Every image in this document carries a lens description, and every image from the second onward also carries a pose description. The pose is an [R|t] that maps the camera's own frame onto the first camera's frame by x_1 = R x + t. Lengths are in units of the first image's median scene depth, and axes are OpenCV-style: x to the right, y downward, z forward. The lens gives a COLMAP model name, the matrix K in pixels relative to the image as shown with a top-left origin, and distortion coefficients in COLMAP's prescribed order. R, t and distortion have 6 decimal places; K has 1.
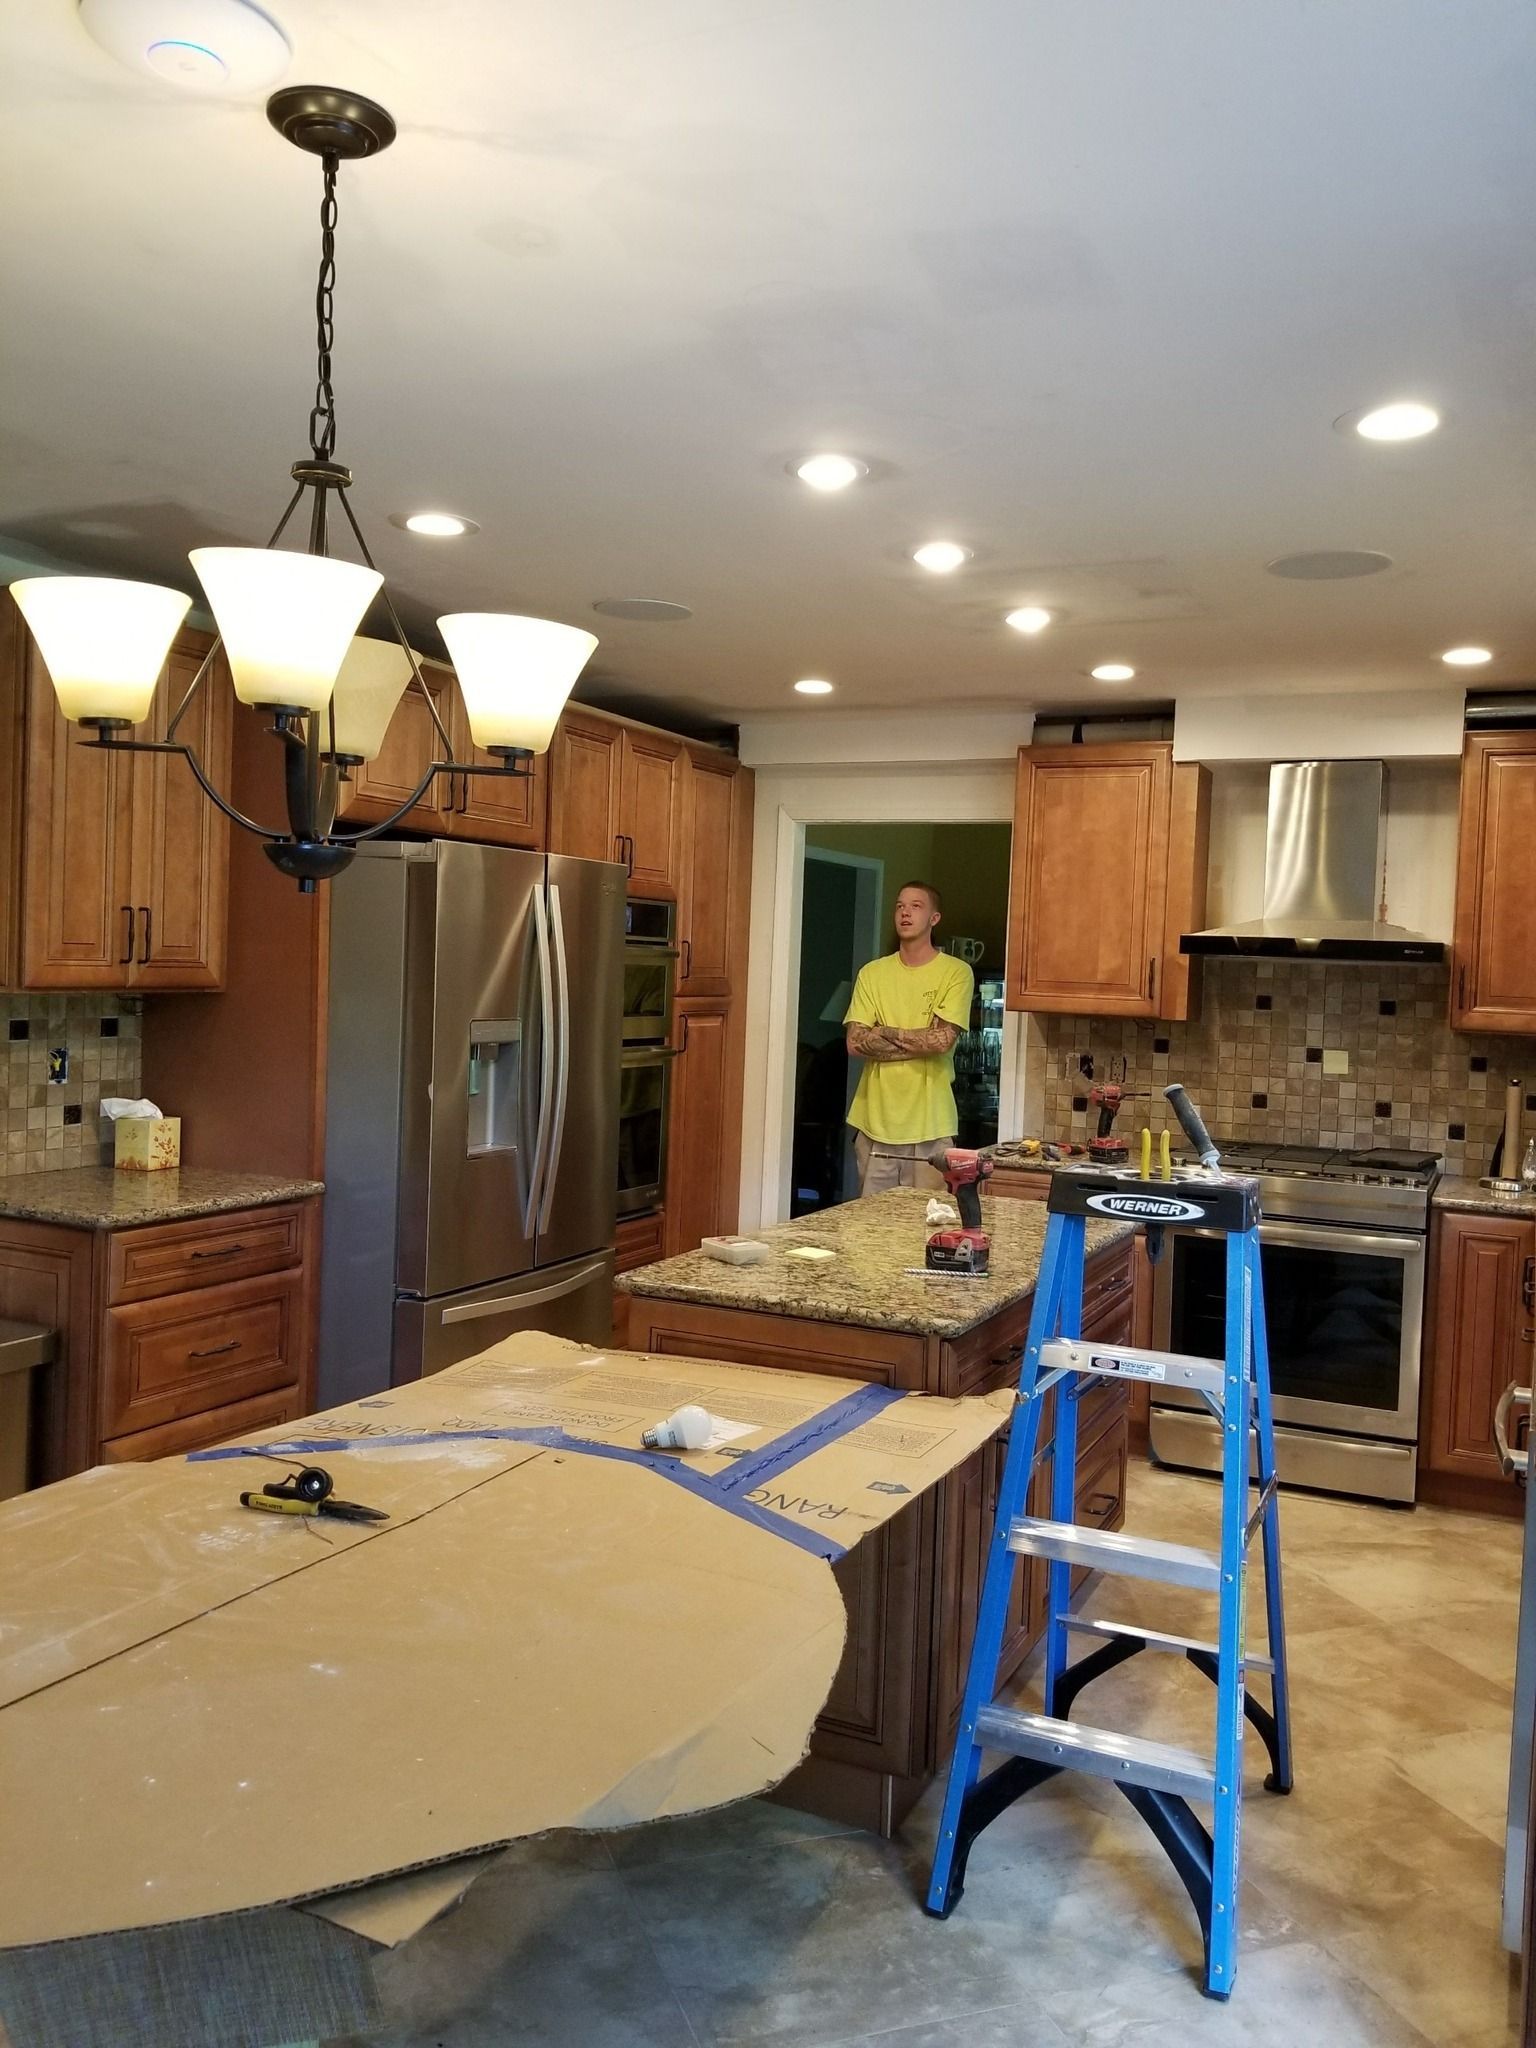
lens RADIAL K [[1550.2, 0, 825.0], [0, 1550.2, 1026.8], [0, 0, 1]] dist [0.056854, -0.069251]
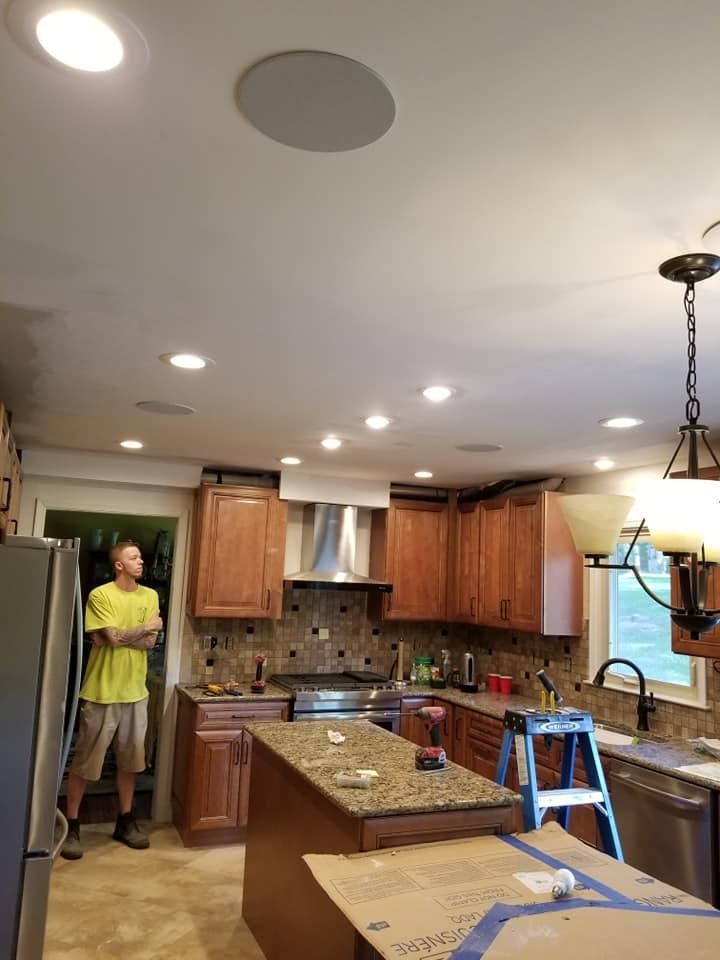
lens RADIAL K [[726.7, 0, 386.7], [0, 726.7, 481.3], [0, 0, 1]] dist [0.056854, -0.069251]
pose [[0.680050, 0.090702, 0.727534, -0.408500], [0.012320, 0.990764, -0.135035, -0.053901], [-0.733062, 0.100794, 0.672652, 0.197779]]
